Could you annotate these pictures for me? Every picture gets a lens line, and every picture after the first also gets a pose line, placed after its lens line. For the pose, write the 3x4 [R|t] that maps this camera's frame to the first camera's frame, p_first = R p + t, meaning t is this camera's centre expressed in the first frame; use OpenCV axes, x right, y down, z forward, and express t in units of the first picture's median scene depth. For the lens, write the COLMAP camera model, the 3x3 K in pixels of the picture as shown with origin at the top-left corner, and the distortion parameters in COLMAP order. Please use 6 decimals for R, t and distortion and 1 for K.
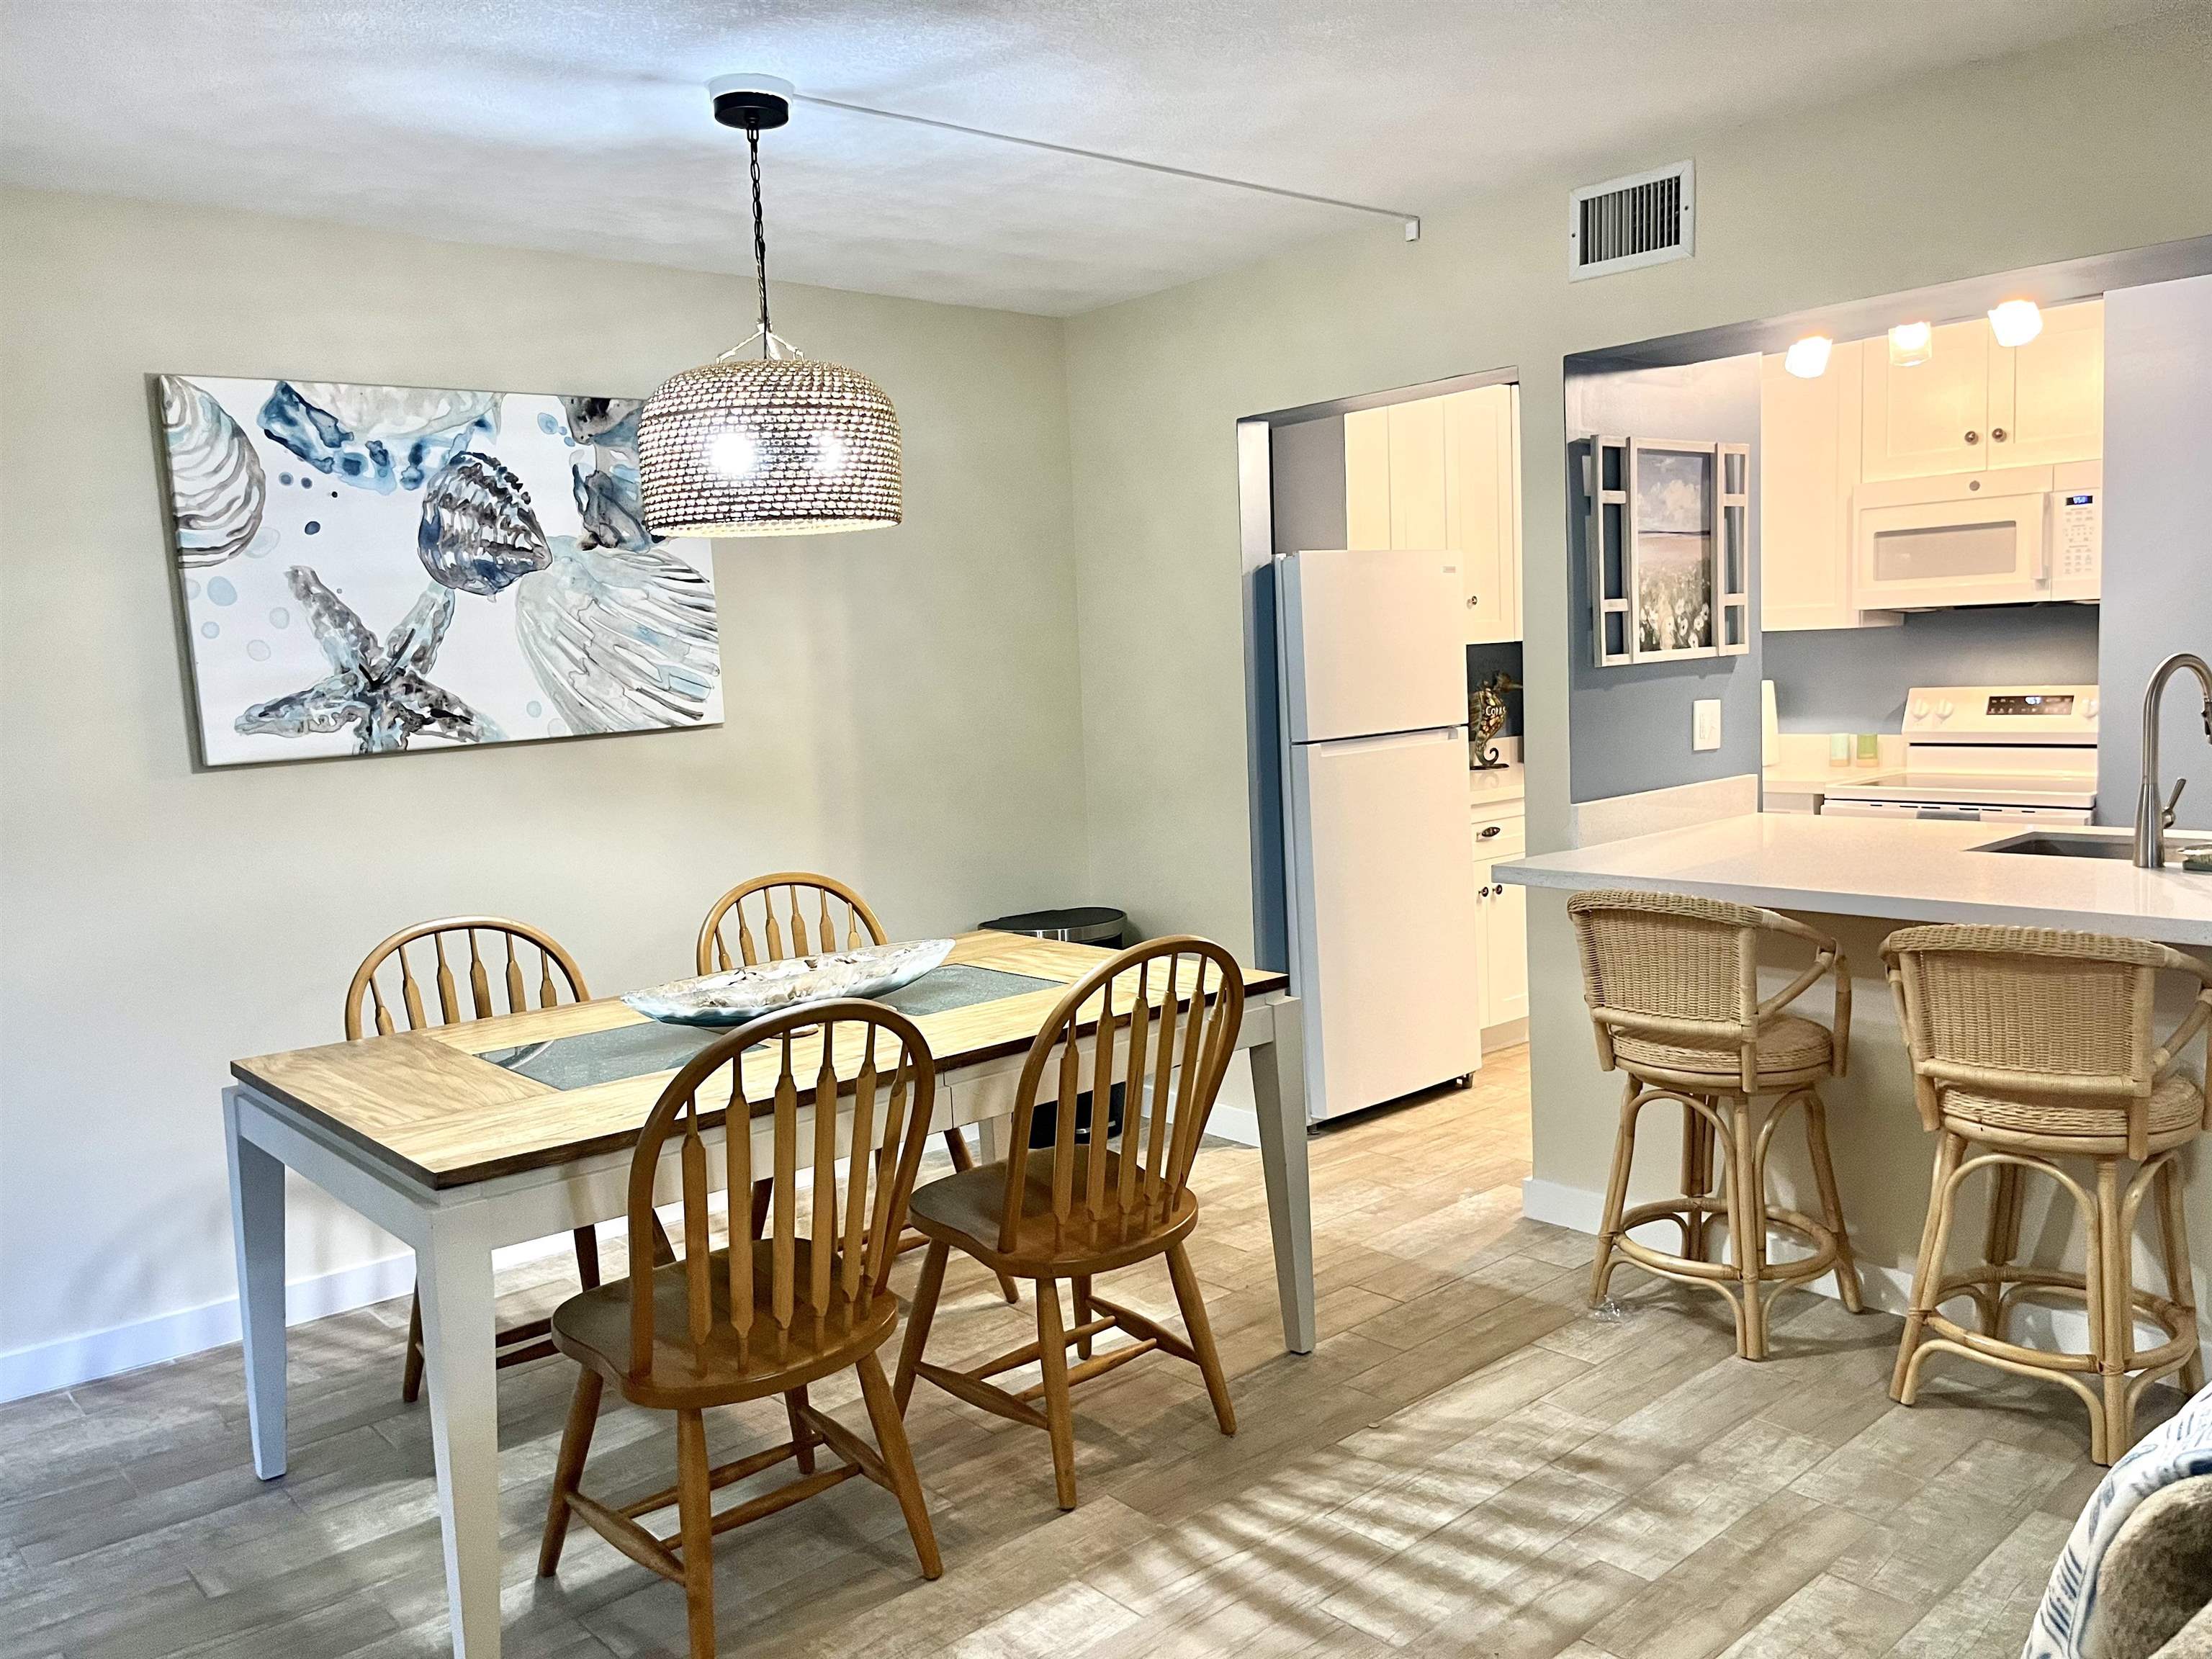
lens RADIAL K [[1686.7, 0, 1117.3], [0, 1686.7, 837.0], [0, 0, 1]] dist [0.021249, -0.002479]
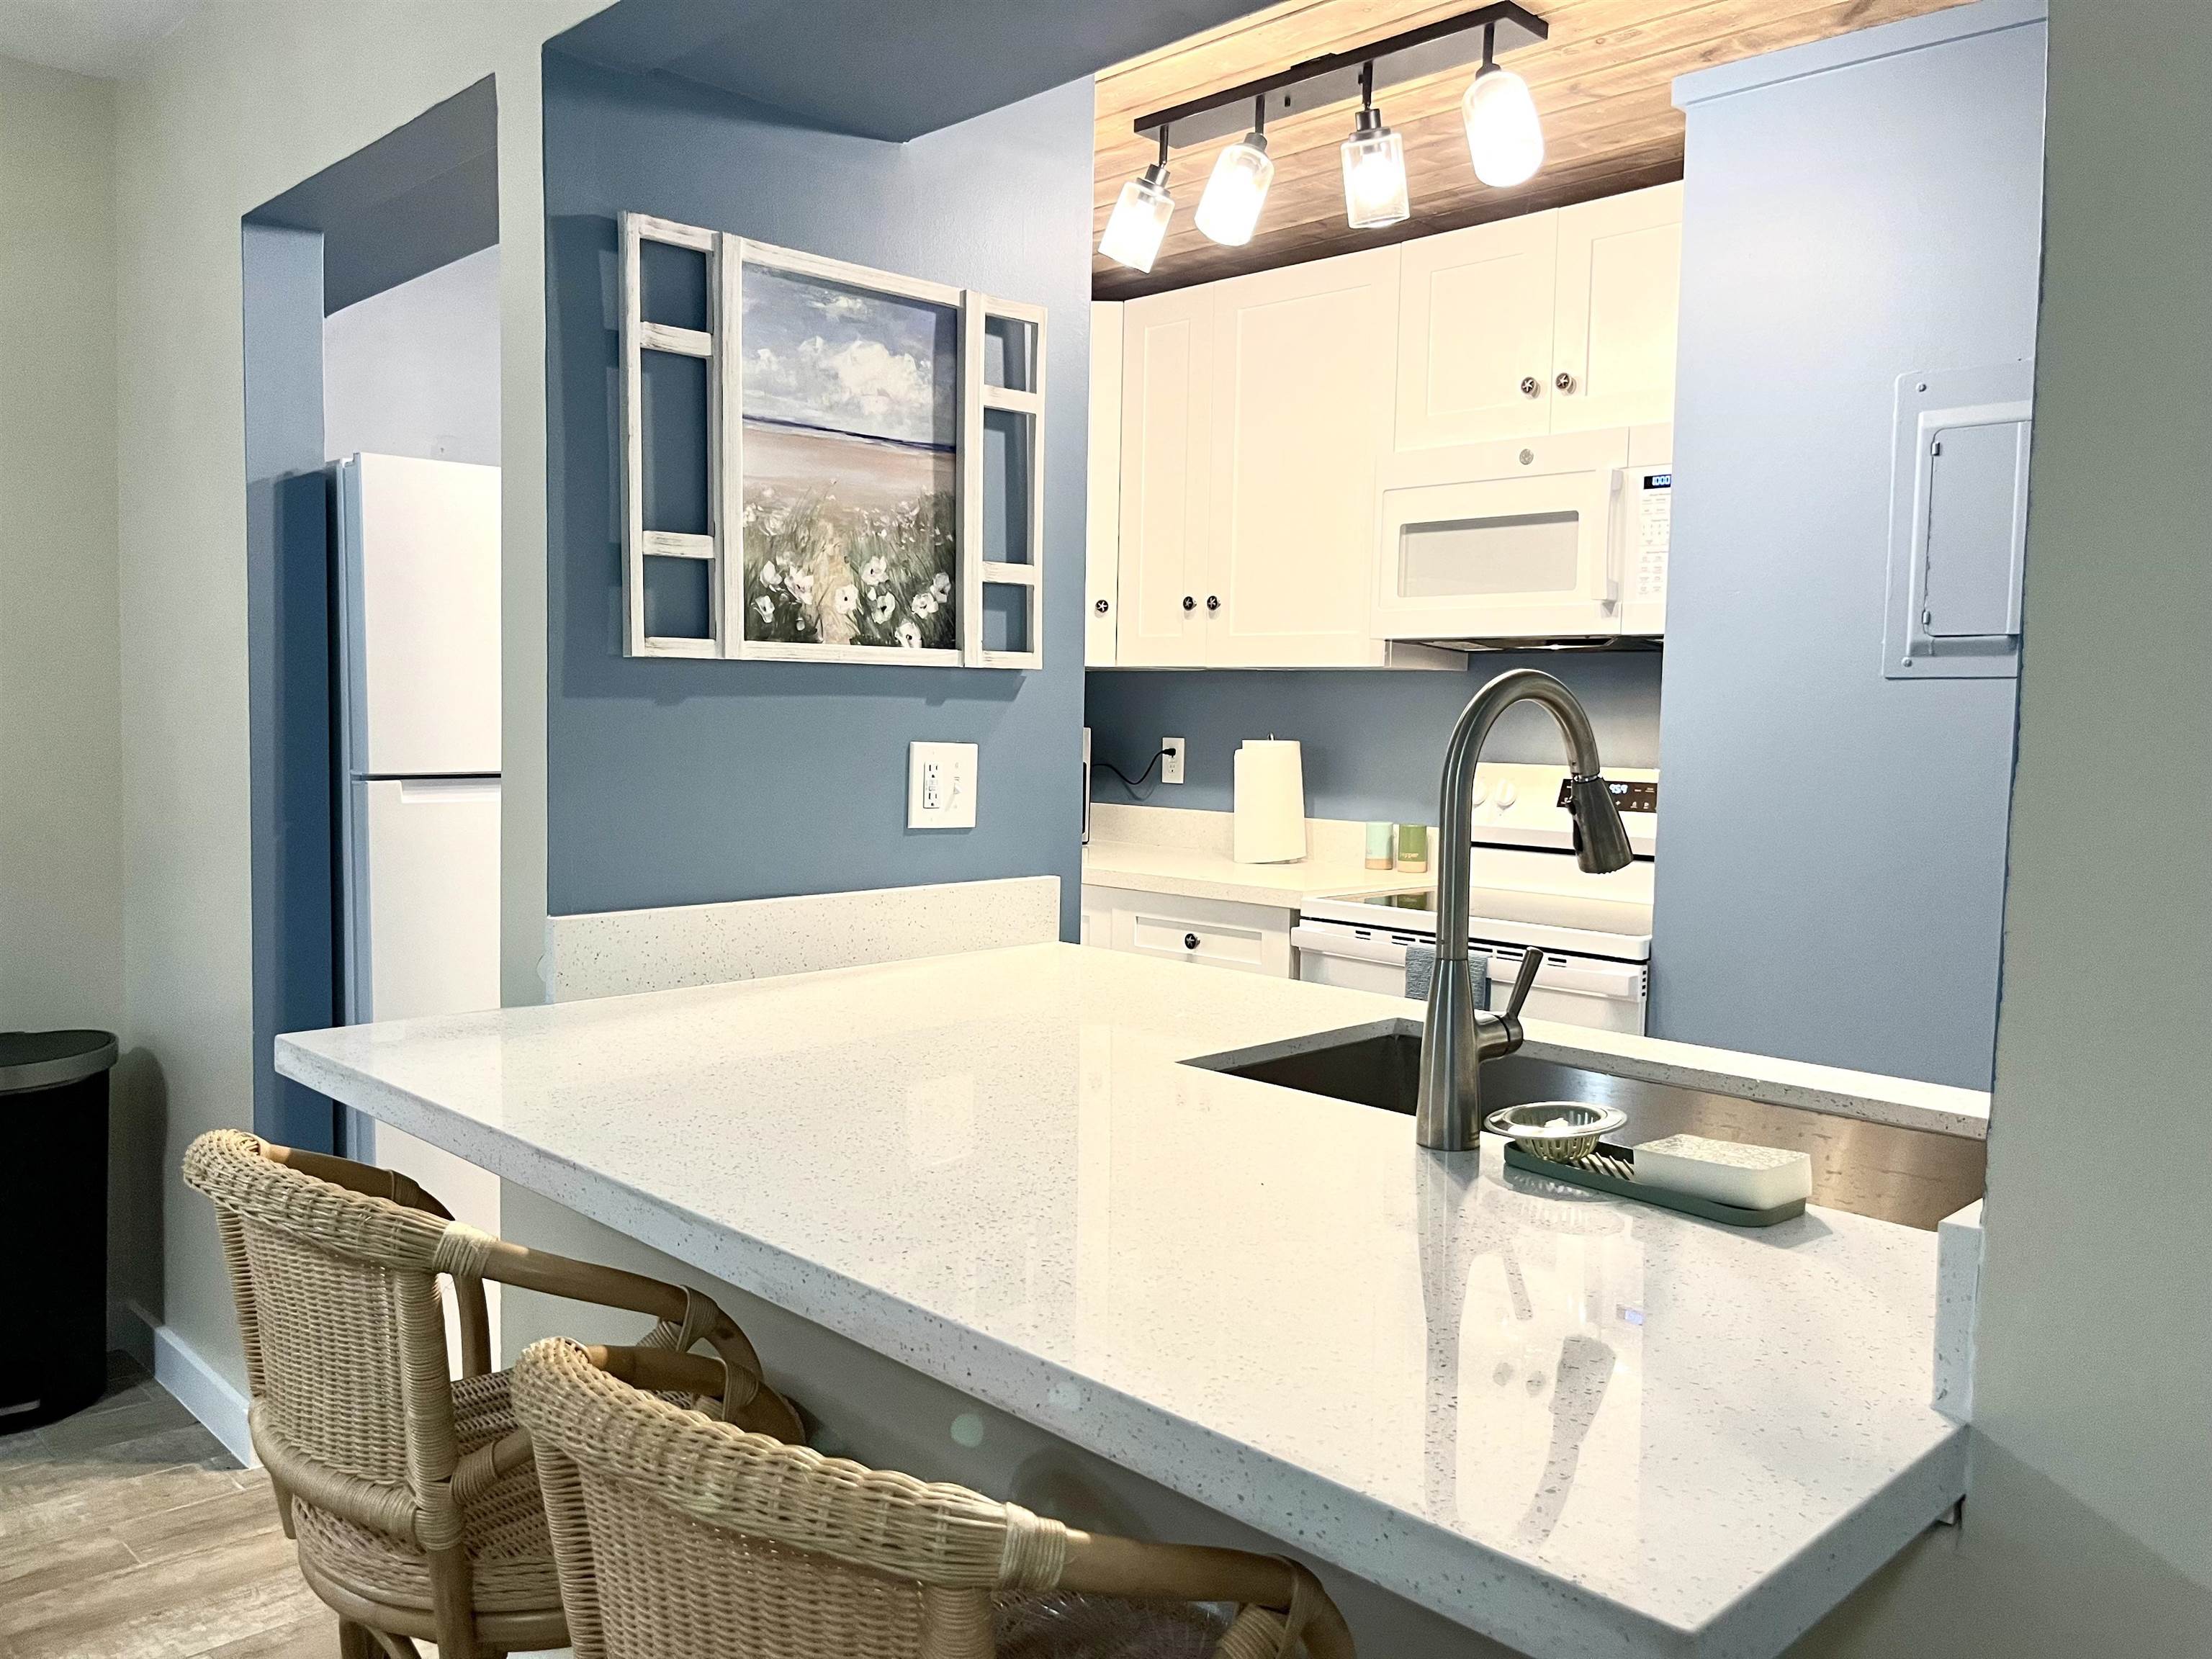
lens RADIAL K [[1686.7, 0, 1117.3], [0, 1686.7, 837.0], [0, 0, 1]] dist [0.021249, -0.002479]
pose [[0.995887, 0.060014, 0.067878, 0.406506], [-0.057628, 0.997668, -0.036581, -0.034879], [-0.069915, 0.032519, 0.997023, 0.472278]]
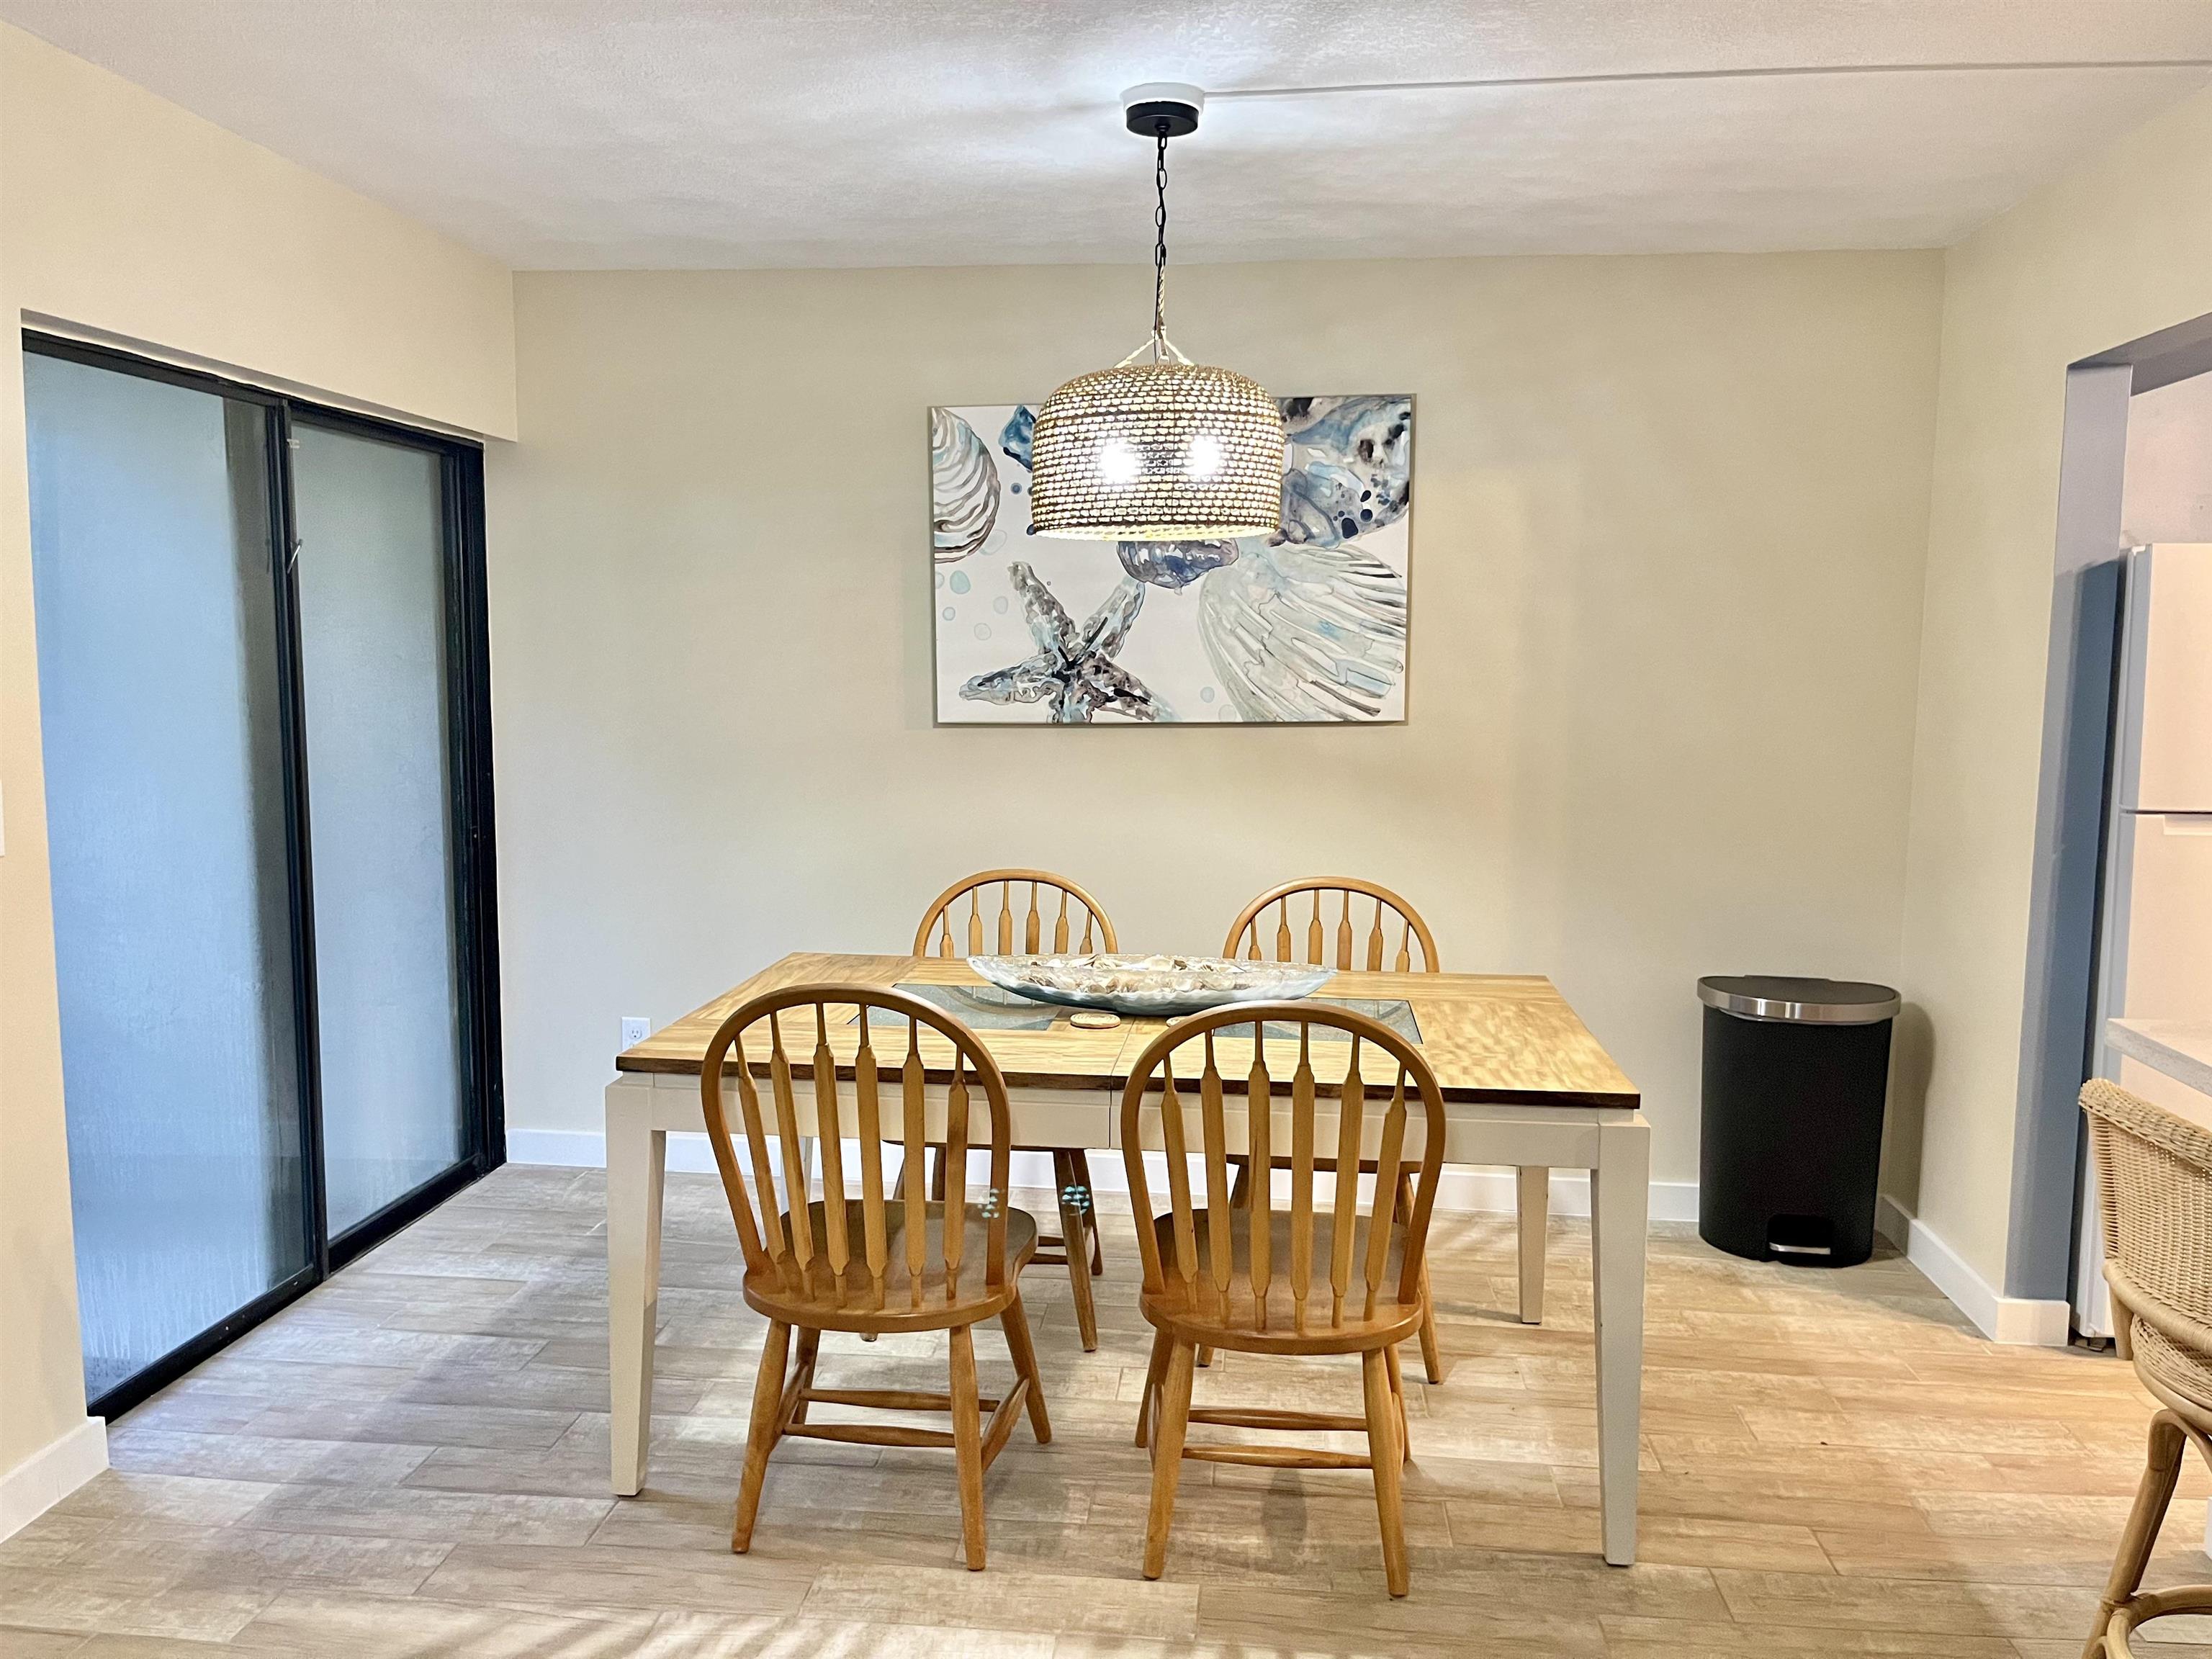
lens RADIAL K [[1690.2, 0, 1096.4], [0, 1690.2, 844.7], [0, 0, 1]] dist [0.075301, -0.110362]
pose [[0.673075, 0.134055, -0.727324, 0.419584], [-0.116706, 0.990366, 0.074536, -0.054732], [0.730308, 0.034715, 0.682235, 0.221344]]
